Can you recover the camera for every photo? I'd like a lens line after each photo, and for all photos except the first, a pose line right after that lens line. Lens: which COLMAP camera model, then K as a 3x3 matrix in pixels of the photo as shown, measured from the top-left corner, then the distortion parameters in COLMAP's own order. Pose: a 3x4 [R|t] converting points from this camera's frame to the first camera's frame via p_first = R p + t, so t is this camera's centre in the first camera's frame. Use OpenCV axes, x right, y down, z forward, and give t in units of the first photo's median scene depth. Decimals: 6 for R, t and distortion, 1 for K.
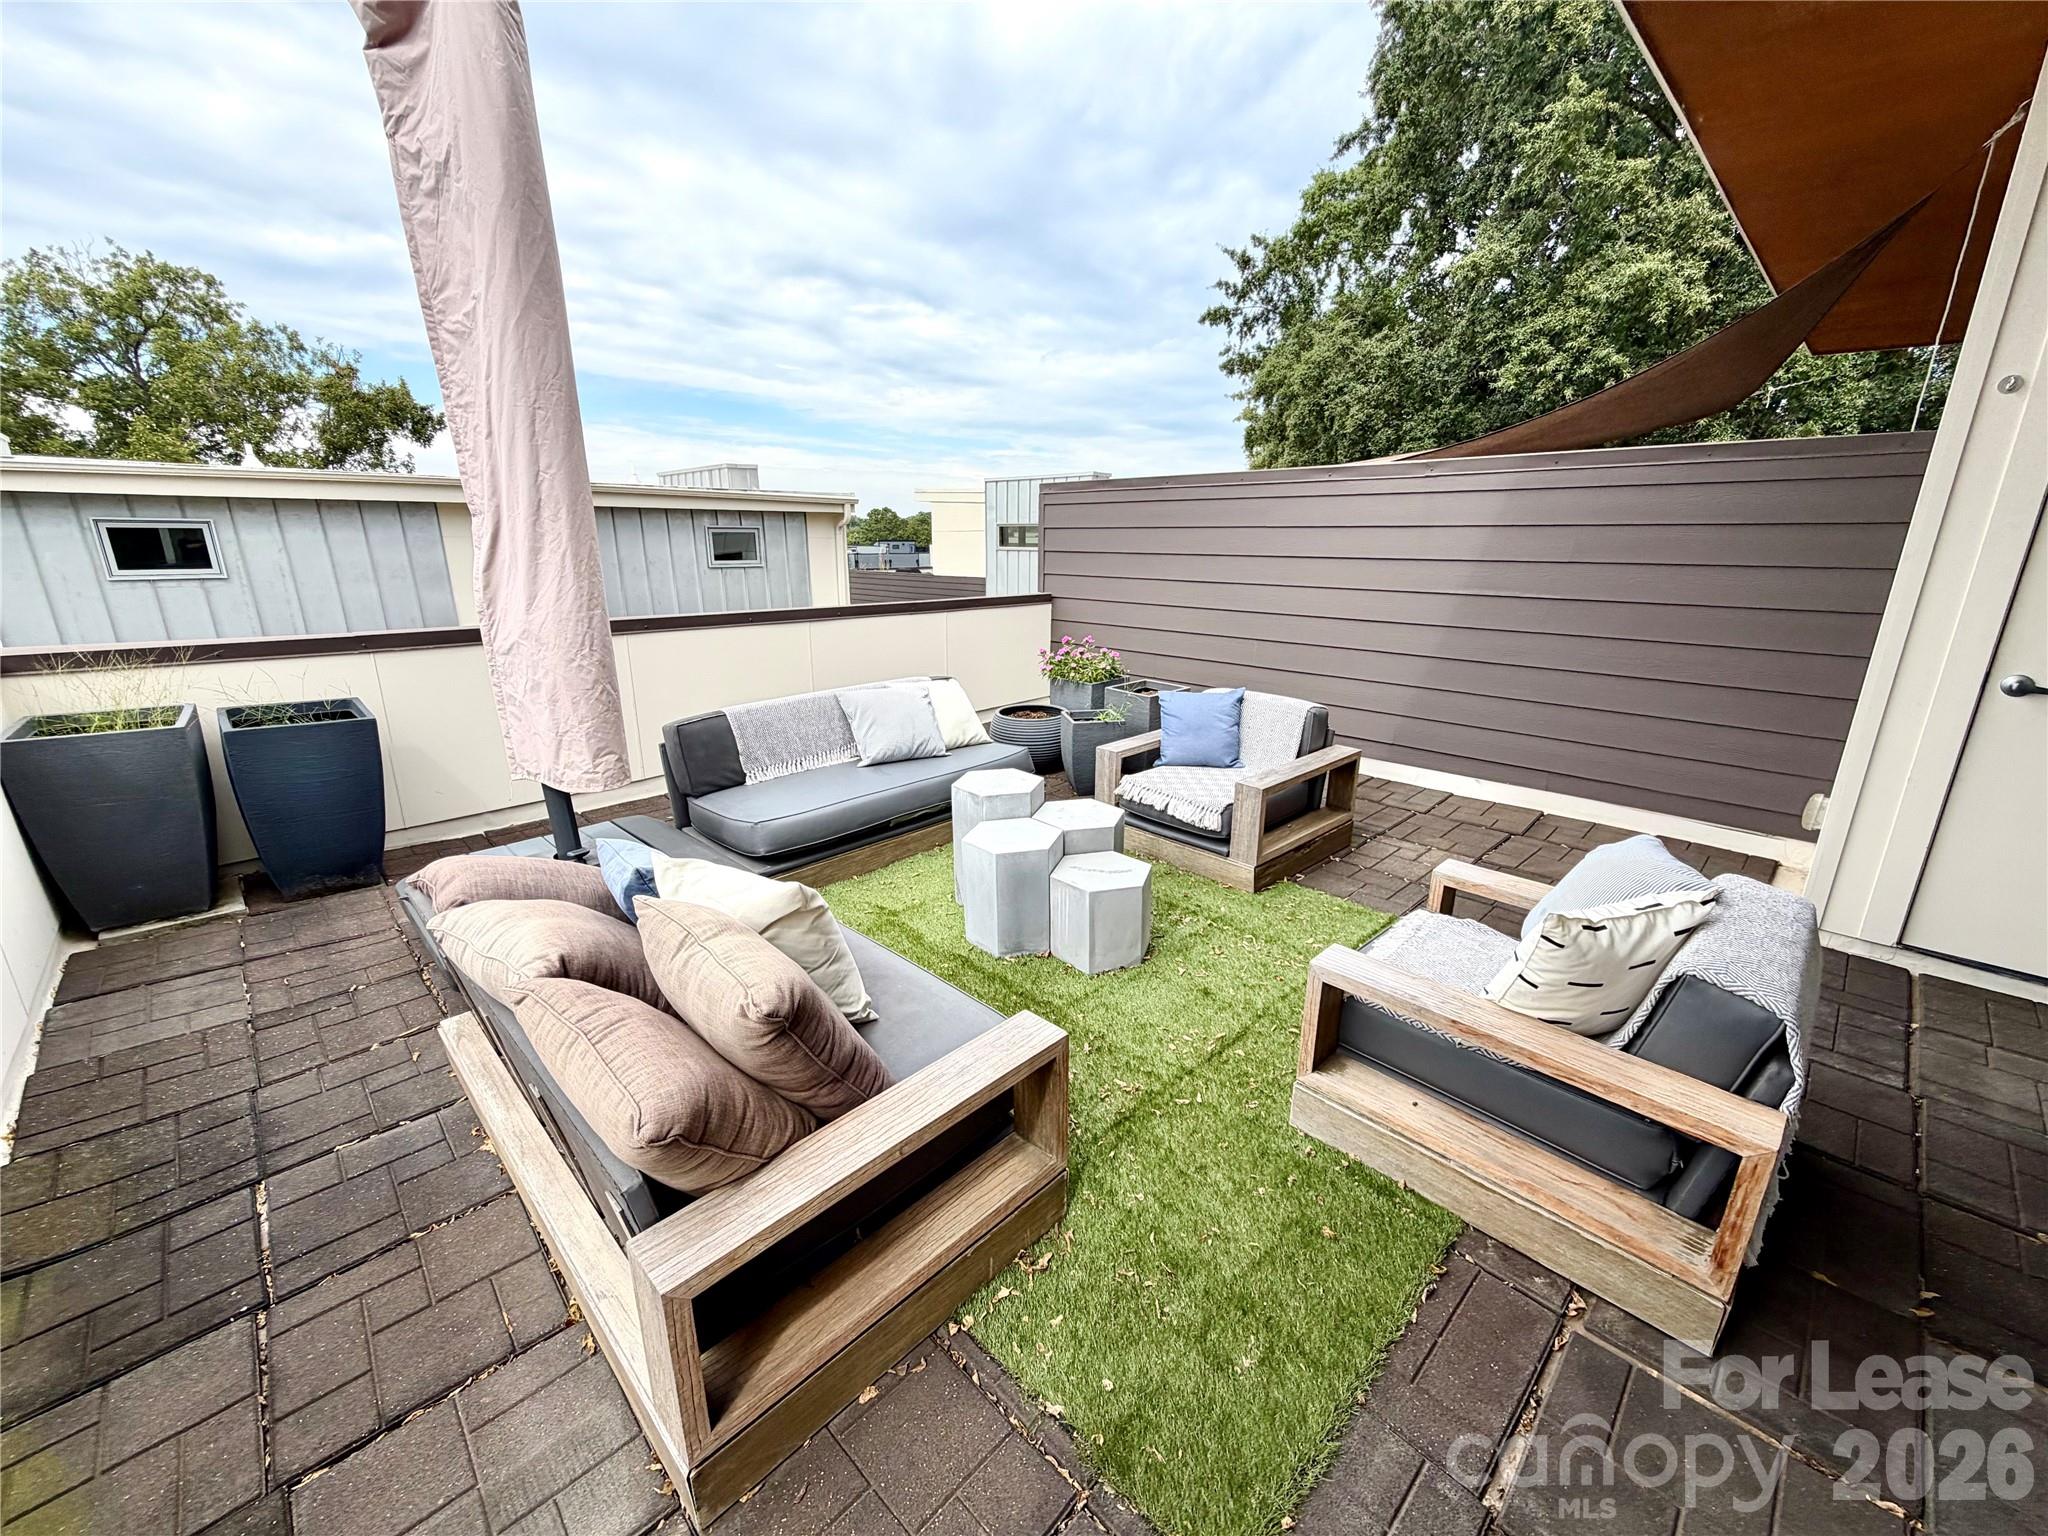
lens RADIAL K [[817.5, 0, 1020.3], [0, 817.5, 769.2], [0, 0, 1]] dist [0.007222, 0.000373]
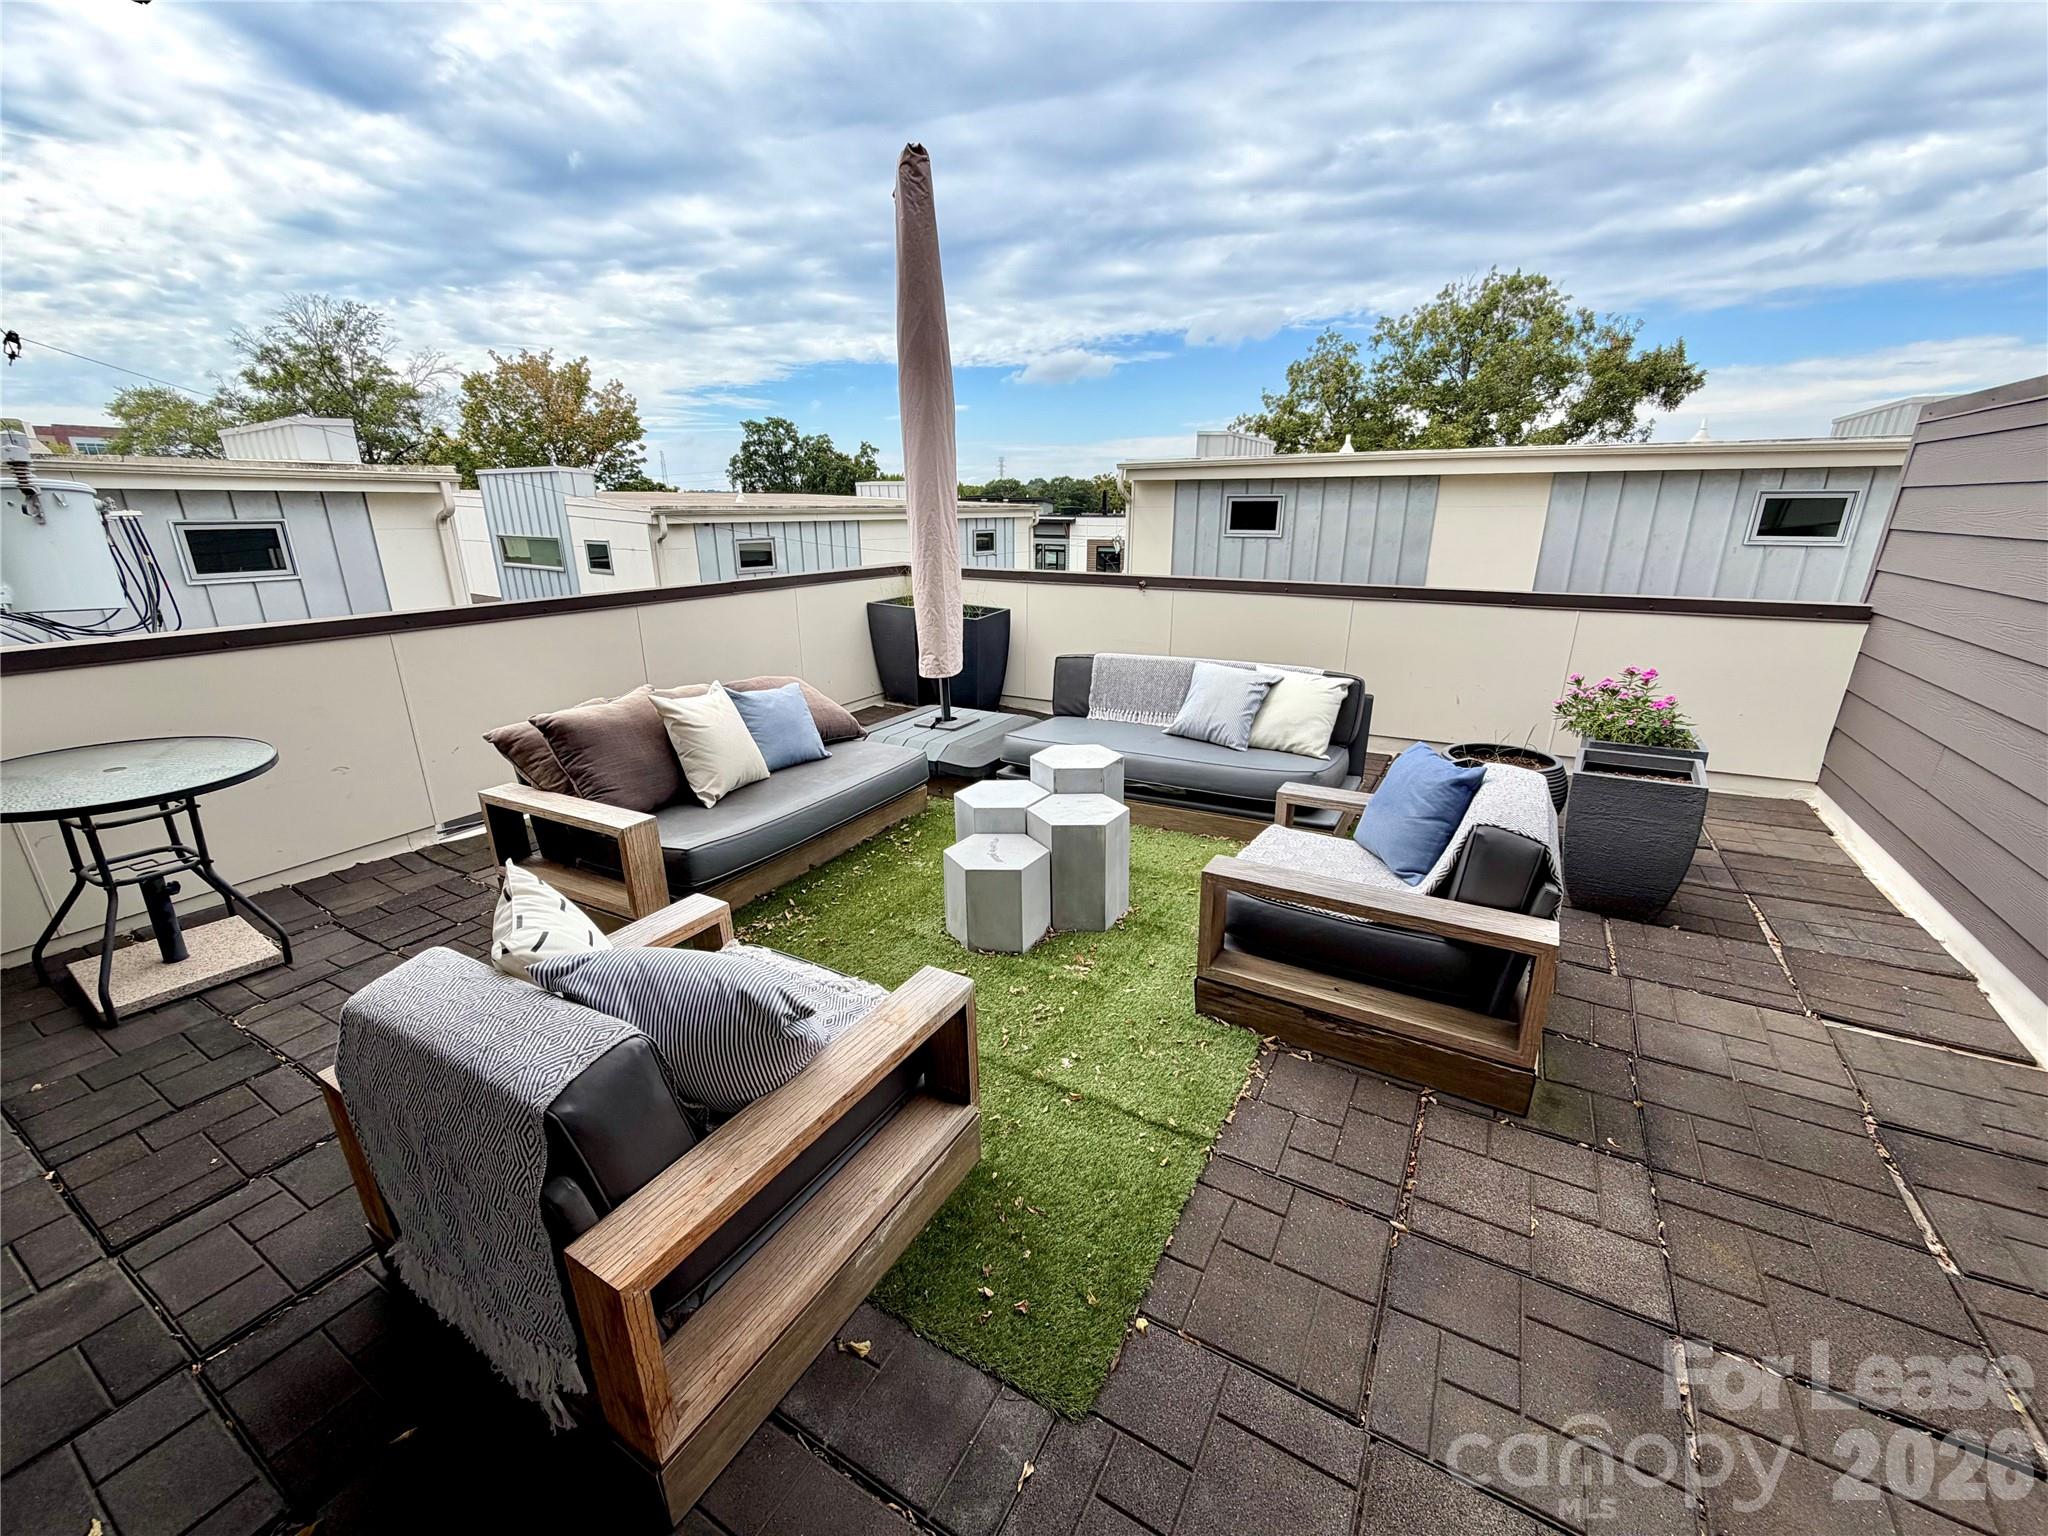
lens RADIAL K [[830.4, 0, 1020.7], [0, 830.4, 774.1], [0, 0, 1]] dist [0.002143, -0.000006]
pose [[0.270477, 0.294872, -0.916457, 0.175208], [-0.261201, 0.938709, 0.224943, -0.034153], [0.926616, 0.178537, 0.330920, 0.120916]]
